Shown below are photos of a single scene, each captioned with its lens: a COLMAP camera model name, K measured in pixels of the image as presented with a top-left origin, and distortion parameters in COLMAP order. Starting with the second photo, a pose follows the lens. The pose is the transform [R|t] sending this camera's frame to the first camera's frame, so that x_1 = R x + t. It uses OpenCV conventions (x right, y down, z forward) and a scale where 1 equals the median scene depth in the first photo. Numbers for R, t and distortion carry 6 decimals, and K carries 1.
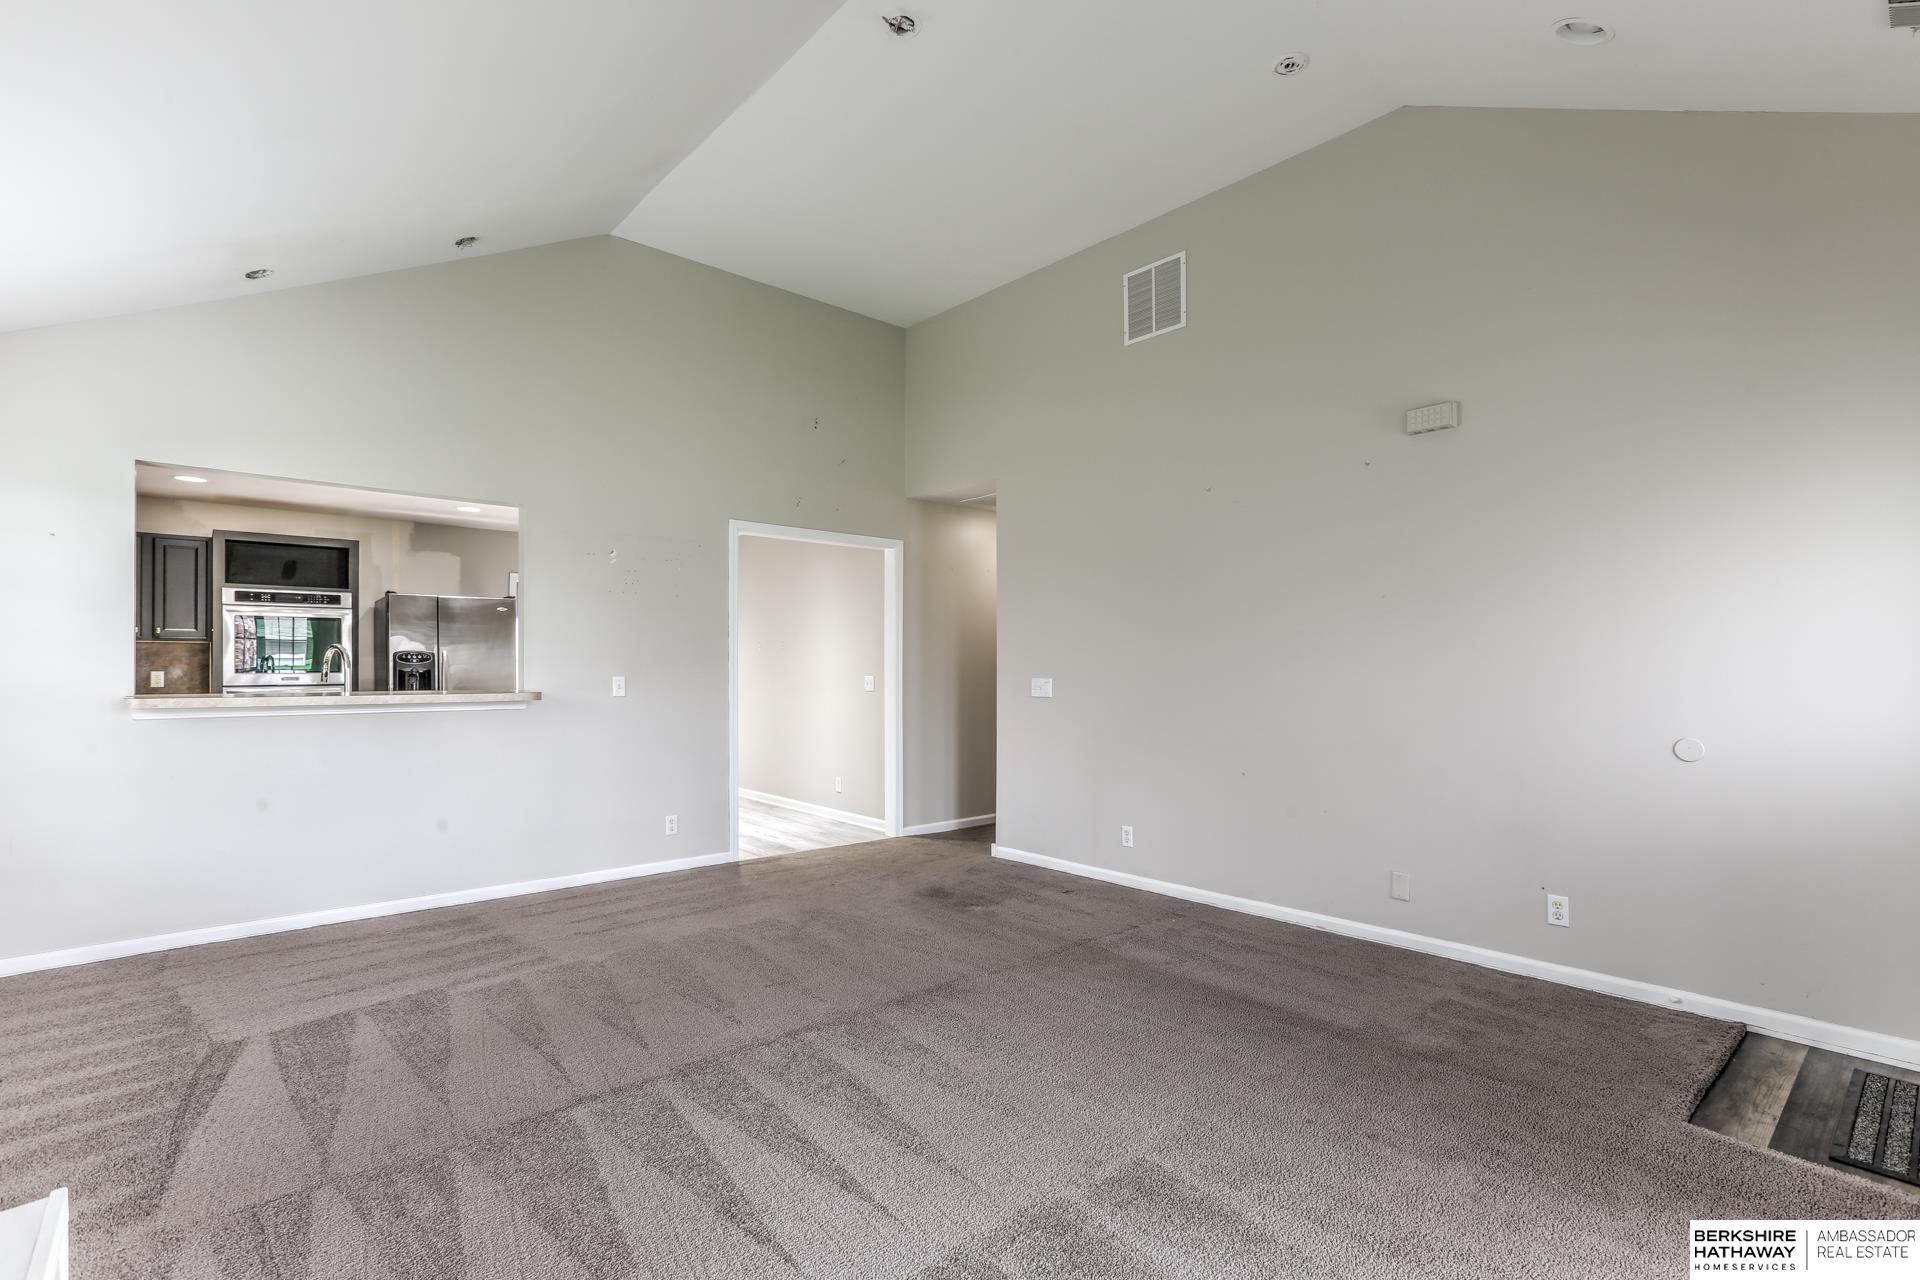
lens RADIAL K [[897.6, 0, 958.1], [0, 897.6, 662.5], [0, 0, 1]] dist [0.017532, -0.000052]
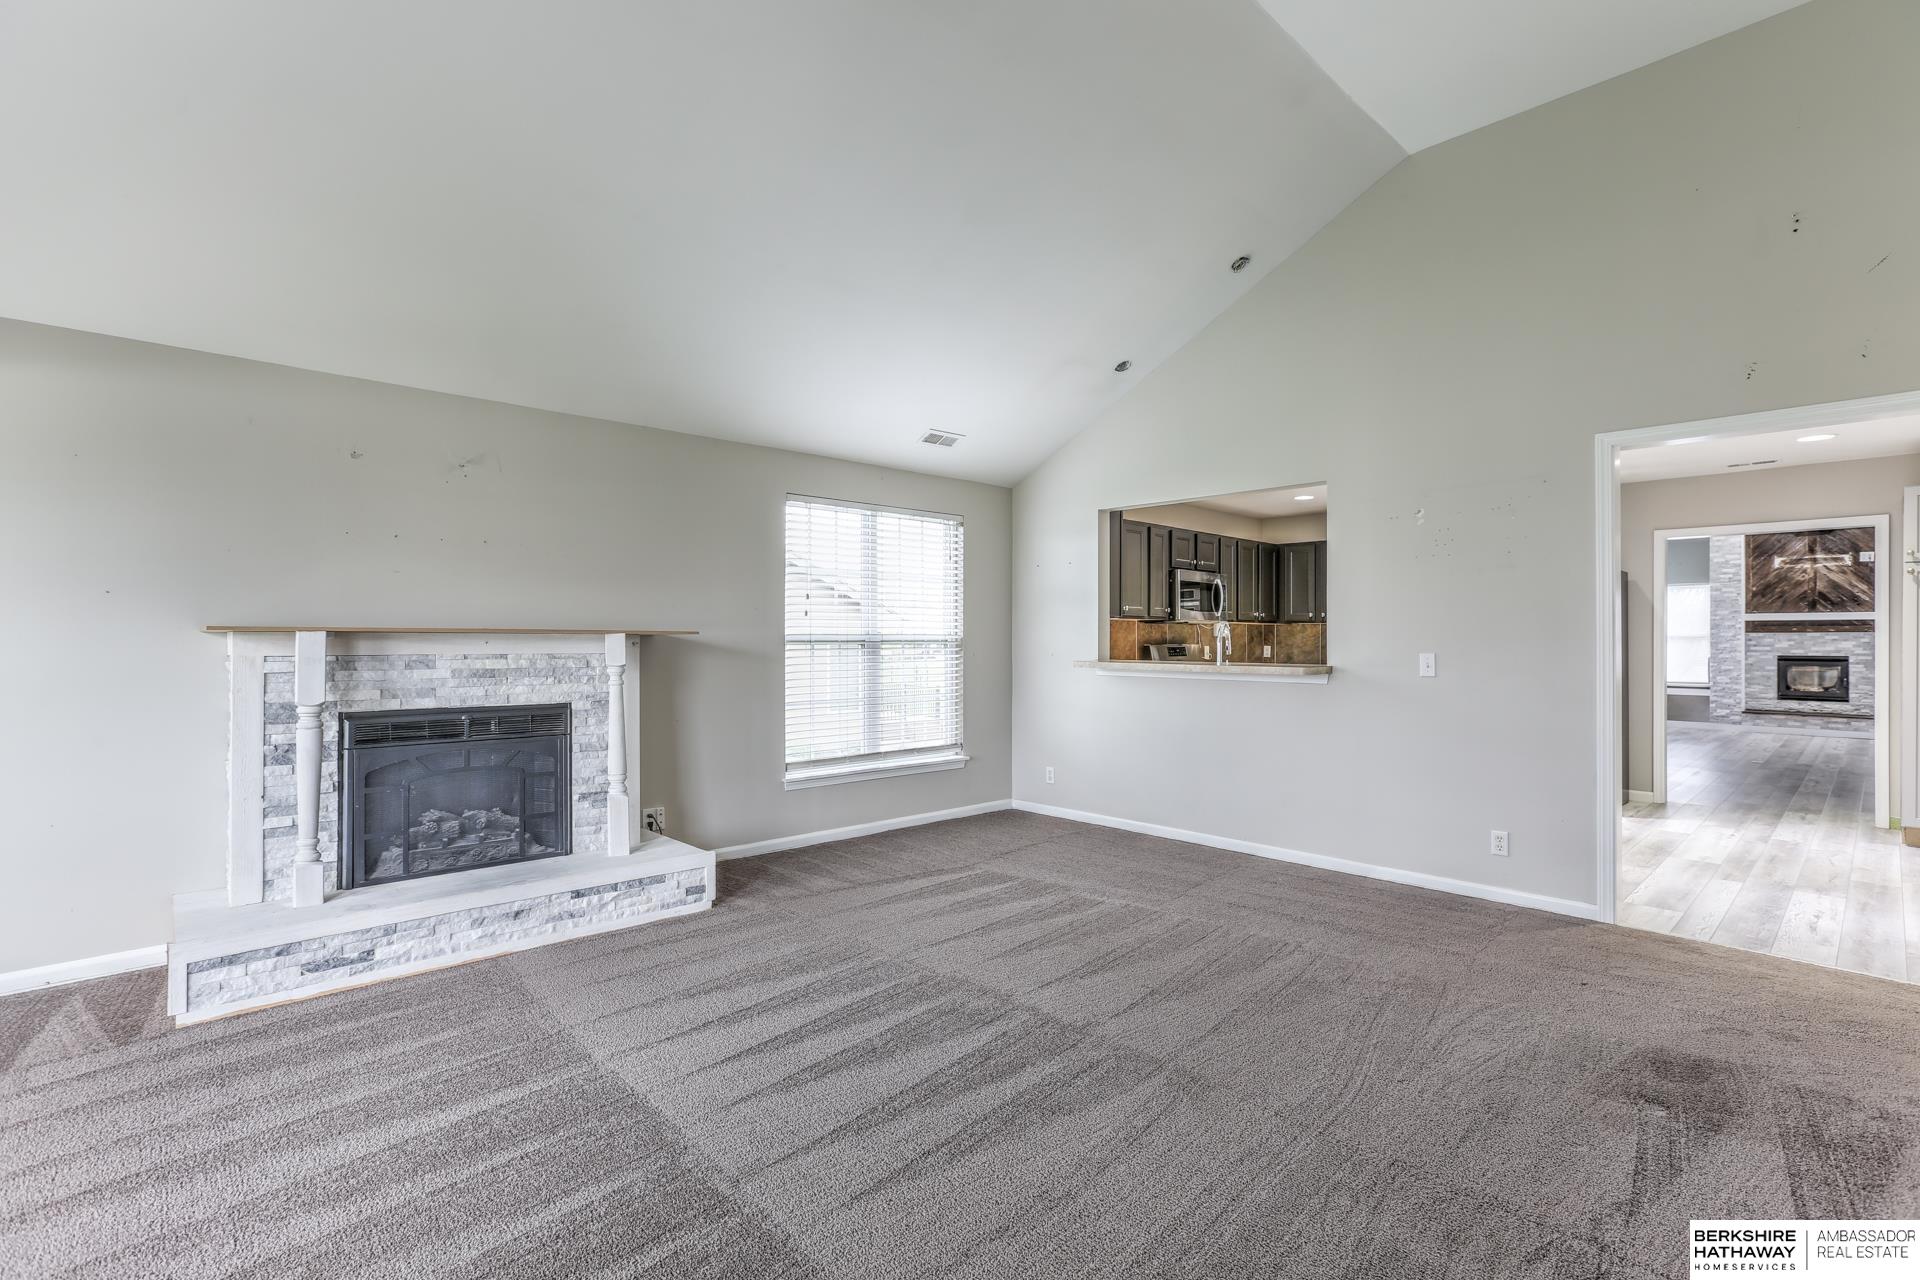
lens RADIAL K [[881.5, 0, 955.4], [0, 881.5, 642.3], [0, 0, 1]] dist [-0.028727, 0.018988]
pose [[0.005521, -0.008065, -0.999952, 0.495476], [0.006864, 0.999944, -0.008027, 0.009066], [0.999961, -0.006820, 0.005576, 0.581413]]
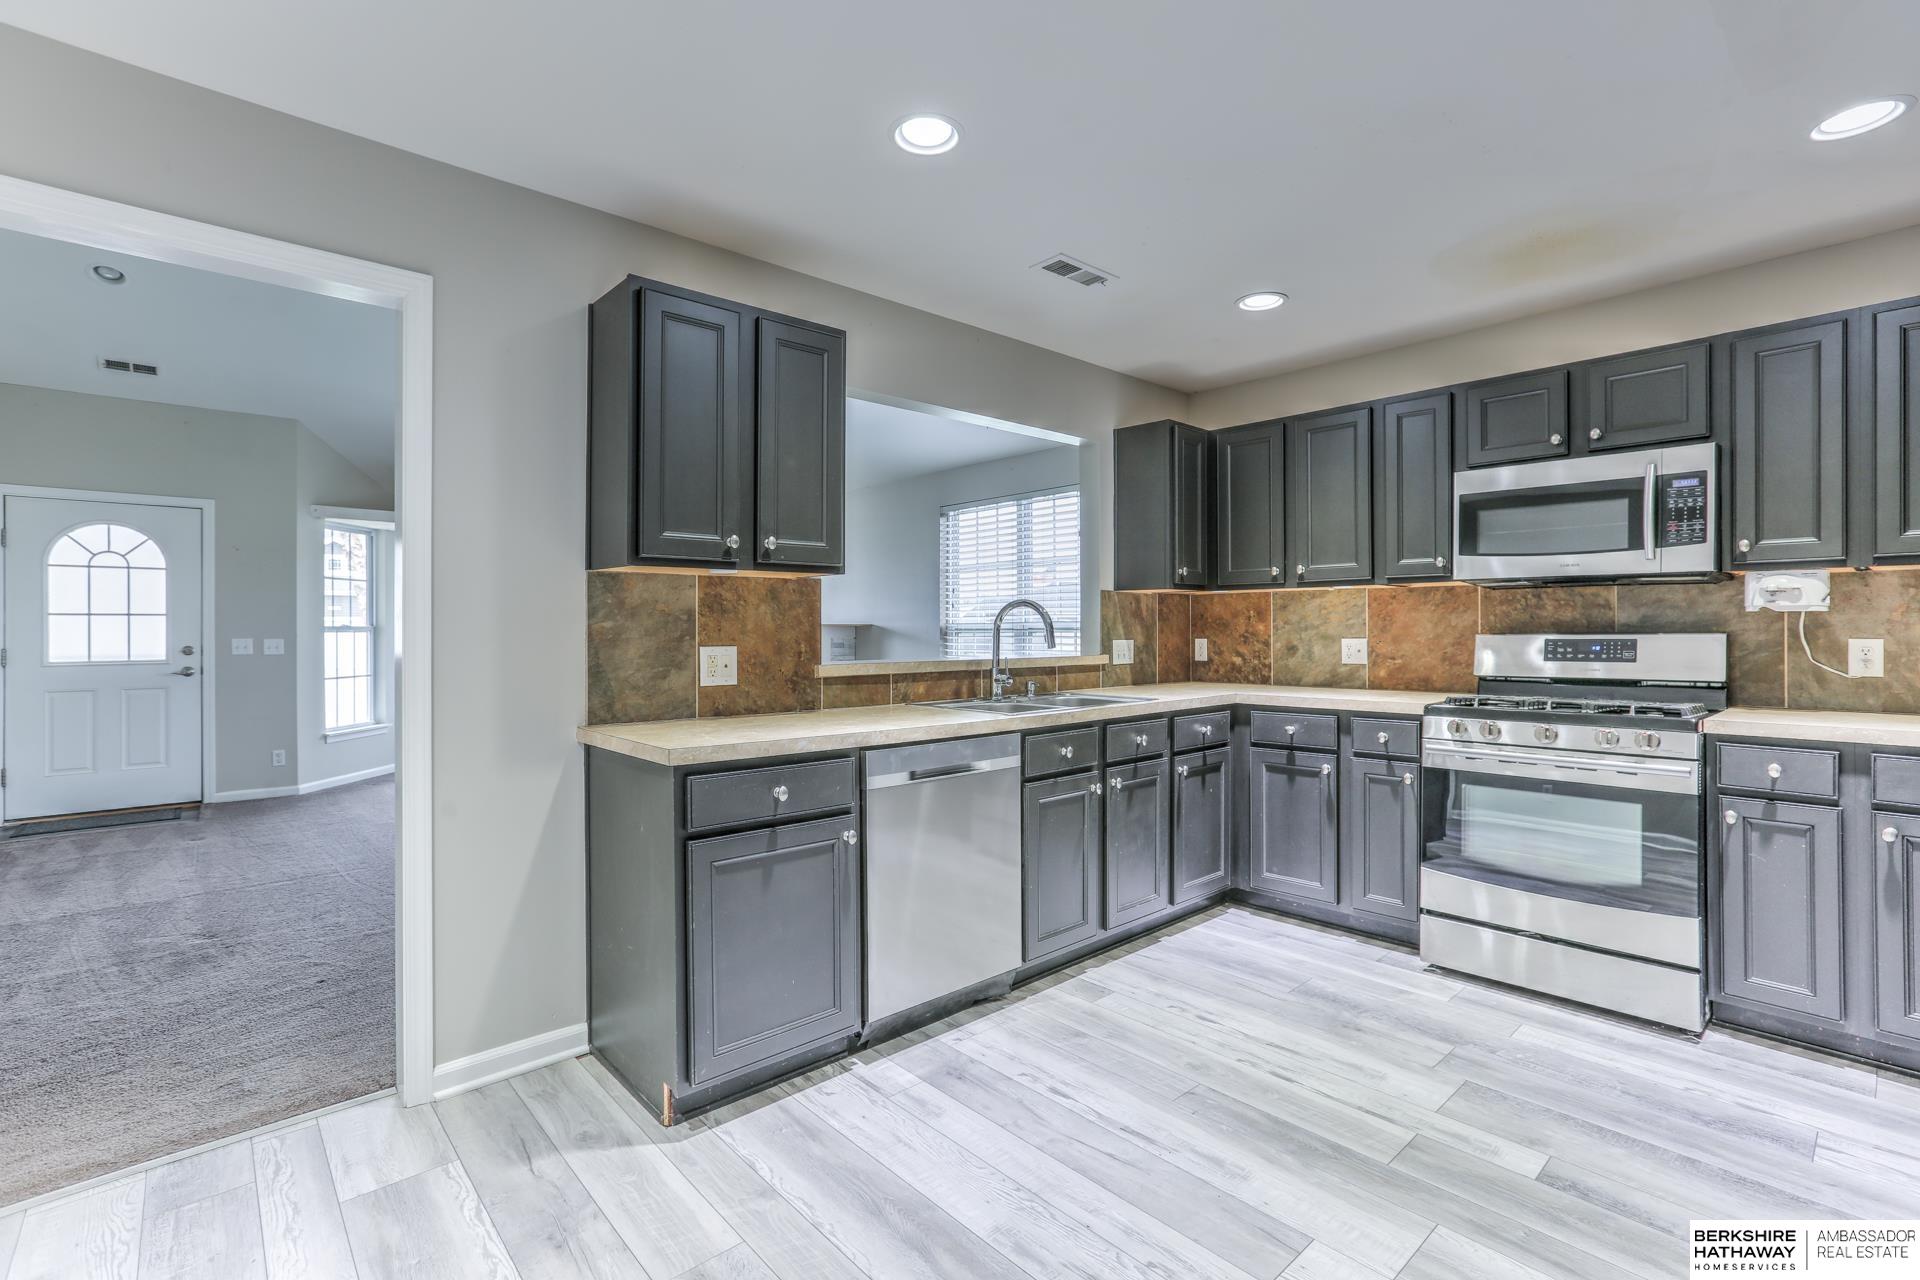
lens RADIAL K [[864.6, 0, 954.6], [0, 864.6, 630.0], [0, 0, 1]] dist [-0.051101, 0.025793]
pose [[-0.999992, -0.003629, -0.001701, -0.601630], [-0.003618, 0.999973, -0.006346, 0.006328], [0.001724, -0.006340, -0.999978, 1.654391]]
